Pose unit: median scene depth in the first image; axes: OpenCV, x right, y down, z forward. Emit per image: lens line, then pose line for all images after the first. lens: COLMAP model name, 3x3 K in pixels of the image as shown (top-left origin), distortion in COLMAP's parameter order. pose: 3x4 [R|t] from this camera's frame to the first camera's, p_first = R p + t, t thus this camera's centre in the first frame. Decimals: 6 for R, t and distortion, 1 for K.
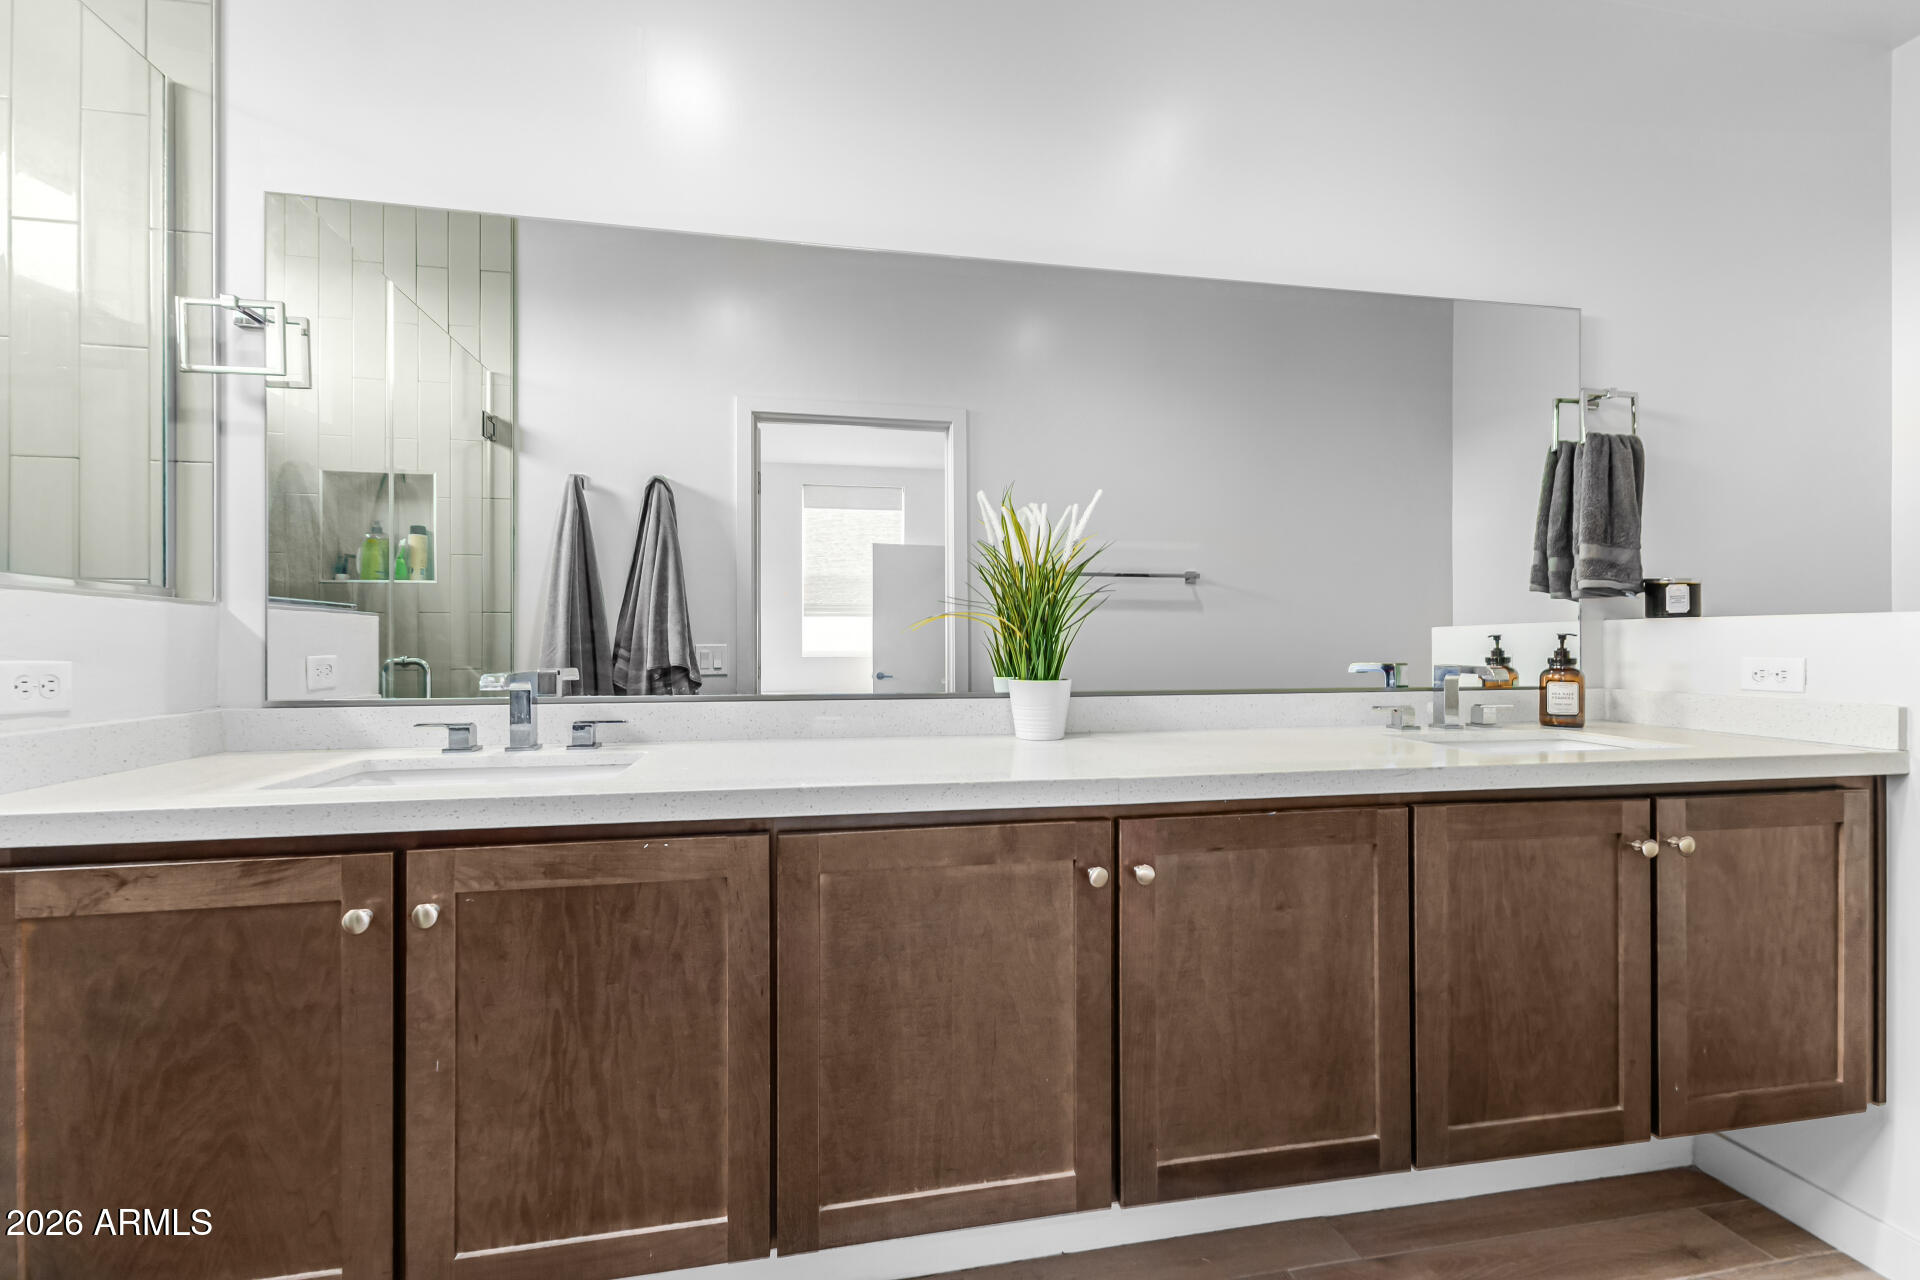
lens RADIAL K [[819.4, 0, 959.1], [0, 819.4, 648.6], [0, 0, 1]] dist [0.005042, 0.000285]
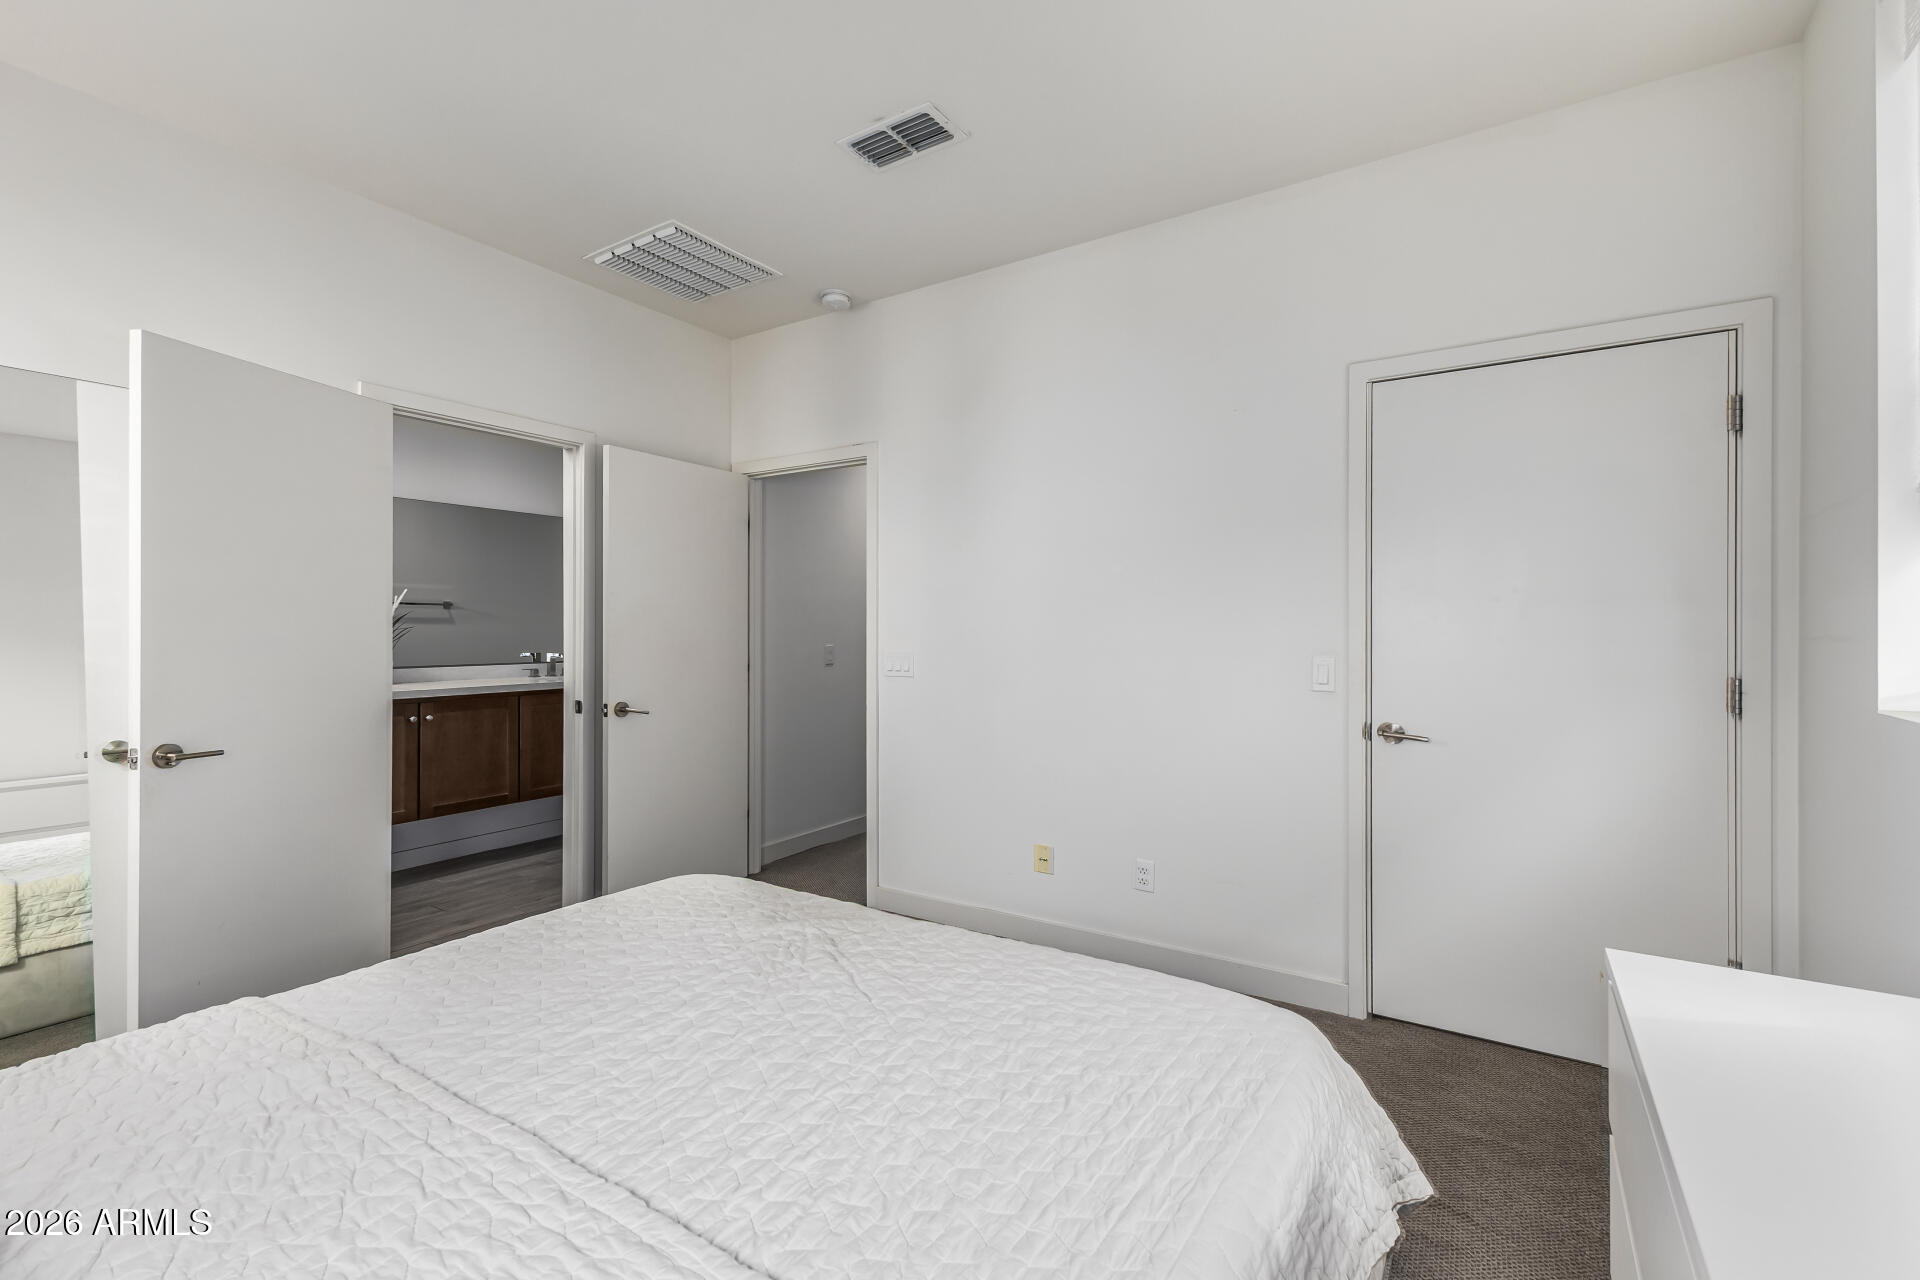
lens RADIAL K [[819.4, 0, 961.7], [0, 819.4, 631.5], [0, 0, 1]] dist [0.005042, 0.000285]
pose [[0.674925, -0.001013, 0.737886, -0.752416], [-0.000018, 0.999999, 0.001389, -0.082653], [-0.737887, -0.000951, 0.674924, -2.770782]]
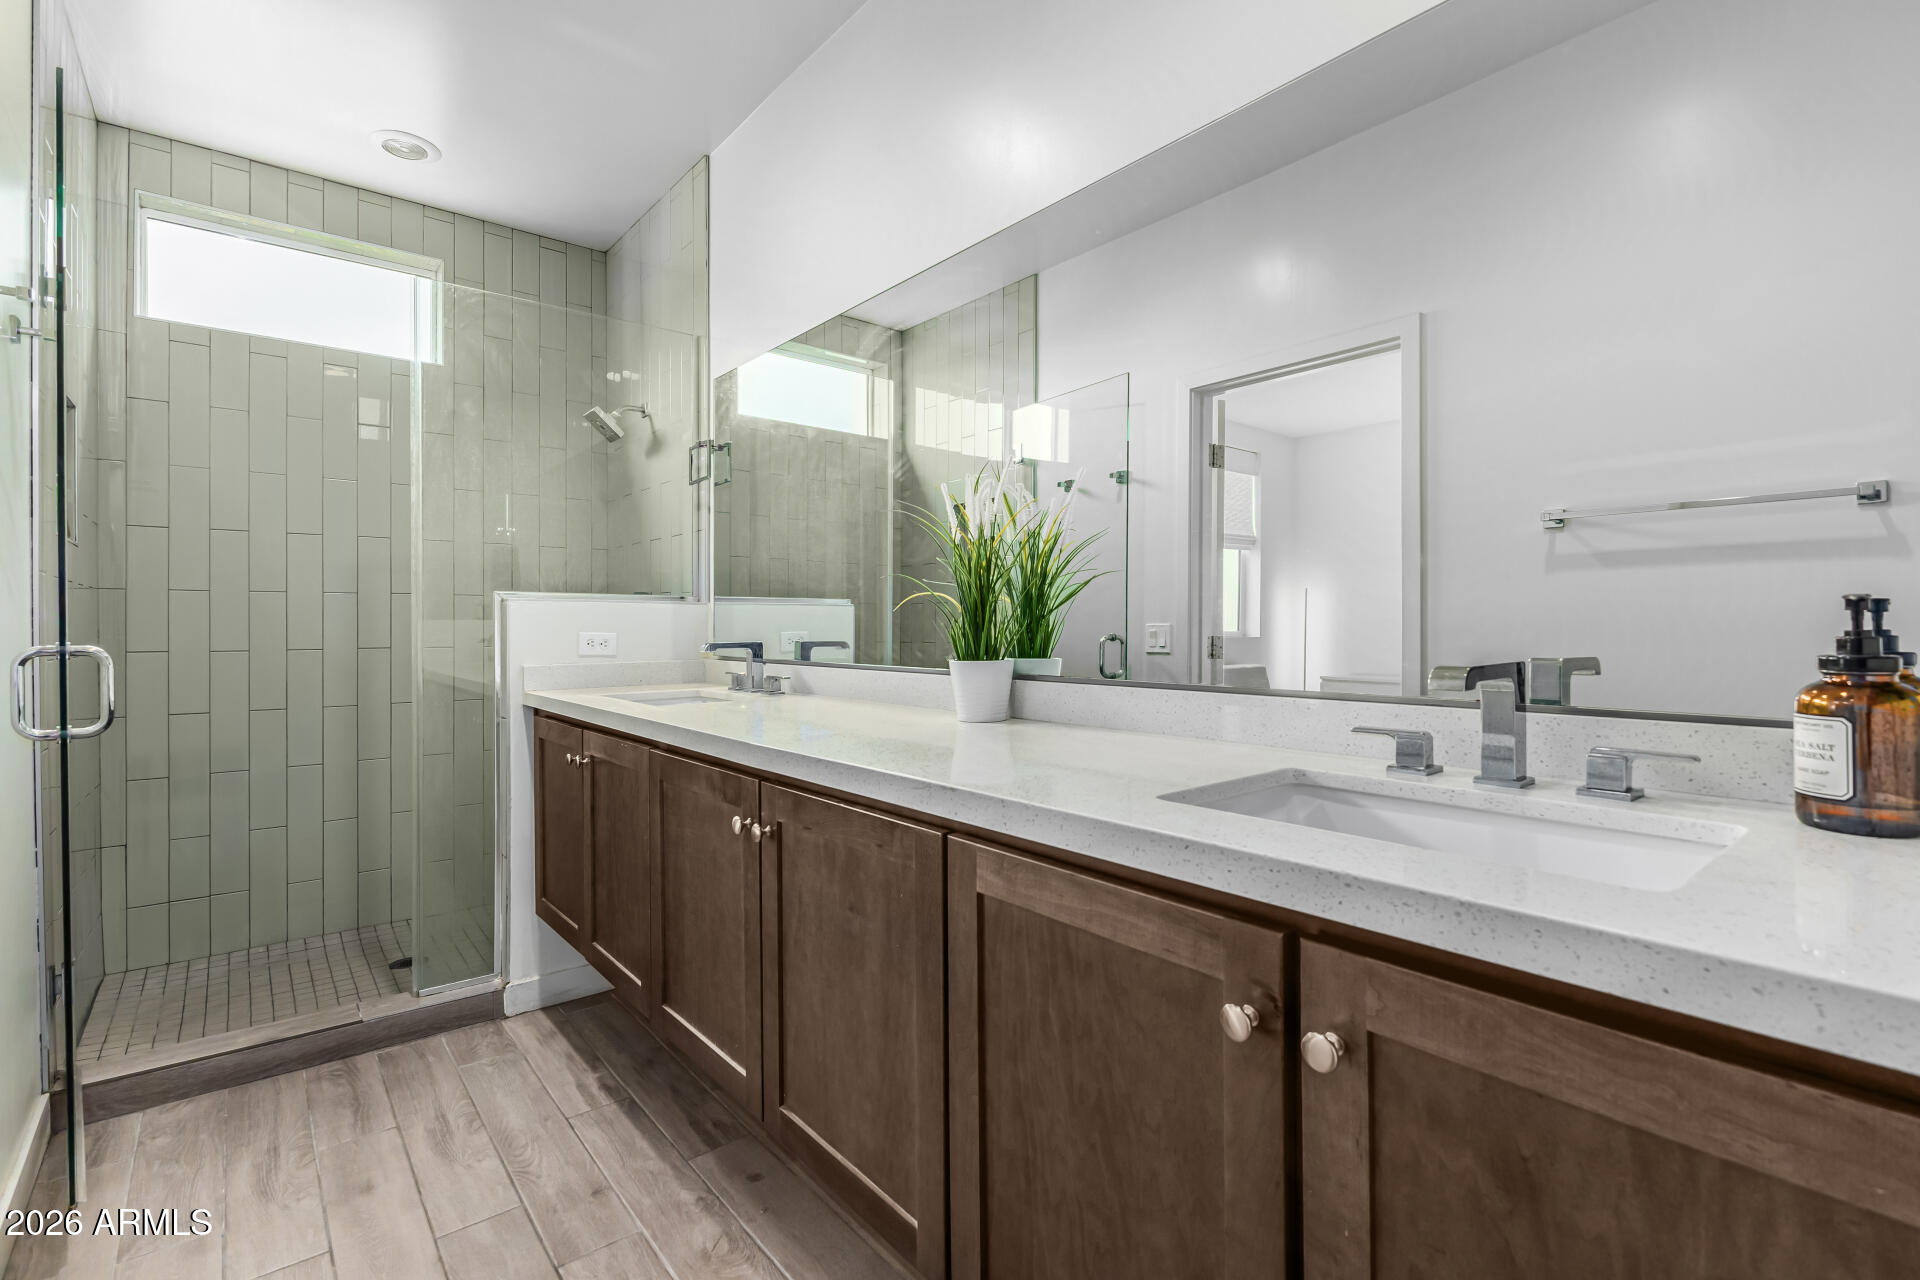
lens RADIAL K [[852.4, 0, 953.7], [0, 852.4, 629.6], [0, 0, 1]] dist [-0.008367, -0.000280]
pose [[0.498880, 0.004570, -0.866659, 1.207318], [-0.000802, 0.999988, 0.004811, -0.004276], [0.866671, -0.001705, 0.498877, 0.585132]]
